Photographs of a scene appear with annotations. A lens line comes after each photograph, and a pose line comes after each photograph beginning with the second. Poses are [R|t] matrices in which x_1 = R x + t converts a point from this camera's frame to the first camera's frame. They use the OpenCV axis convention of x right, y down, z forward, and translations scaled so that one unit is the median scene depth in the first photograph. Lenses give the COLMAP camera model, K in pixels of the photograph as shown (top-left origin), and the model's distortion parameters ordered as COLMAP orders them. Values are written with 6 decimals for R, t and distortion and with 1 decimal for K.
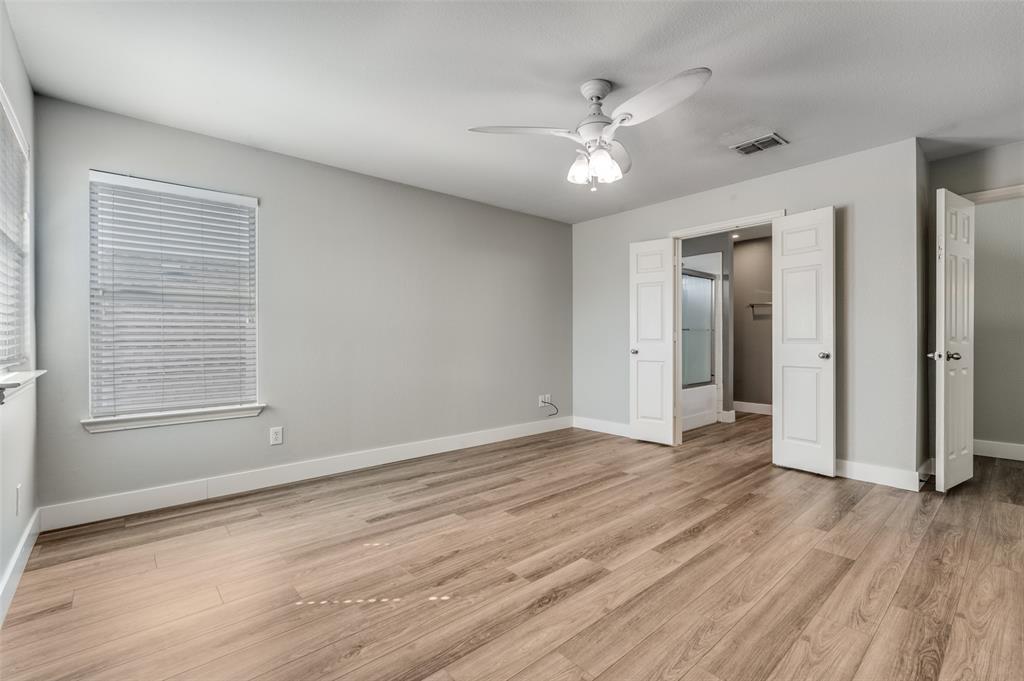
lens RADIAL K [[452.9, 0, 518.8], [0, 452.9, 344.4], [0, 0, 1]] dist [-0.003754, 0.001036]
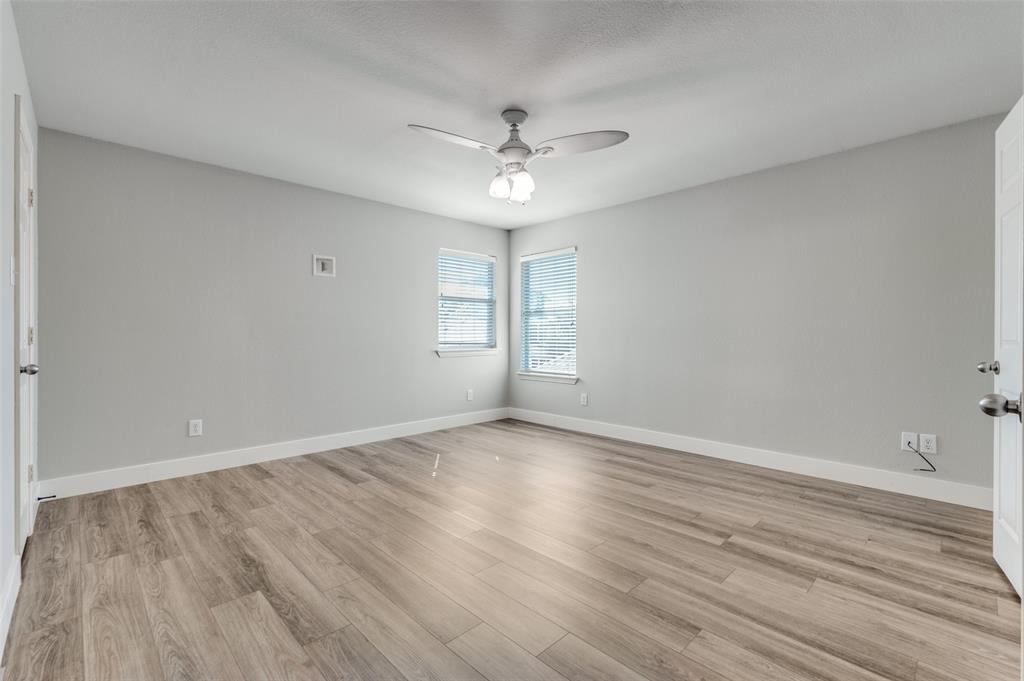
lens RADIAL K [[452.9, 0, 519.6], [0, 452.9, 333.1], [0, 0, 1]] dist [-0.003754, 0.001036]
pose [[0.054786, 0.002011, -0.998496, 0.962612], [-0.015038, 0.999886, 0.001189, -0.018340], [0.998385, 0.014950, 0.054810, 0.697143]]
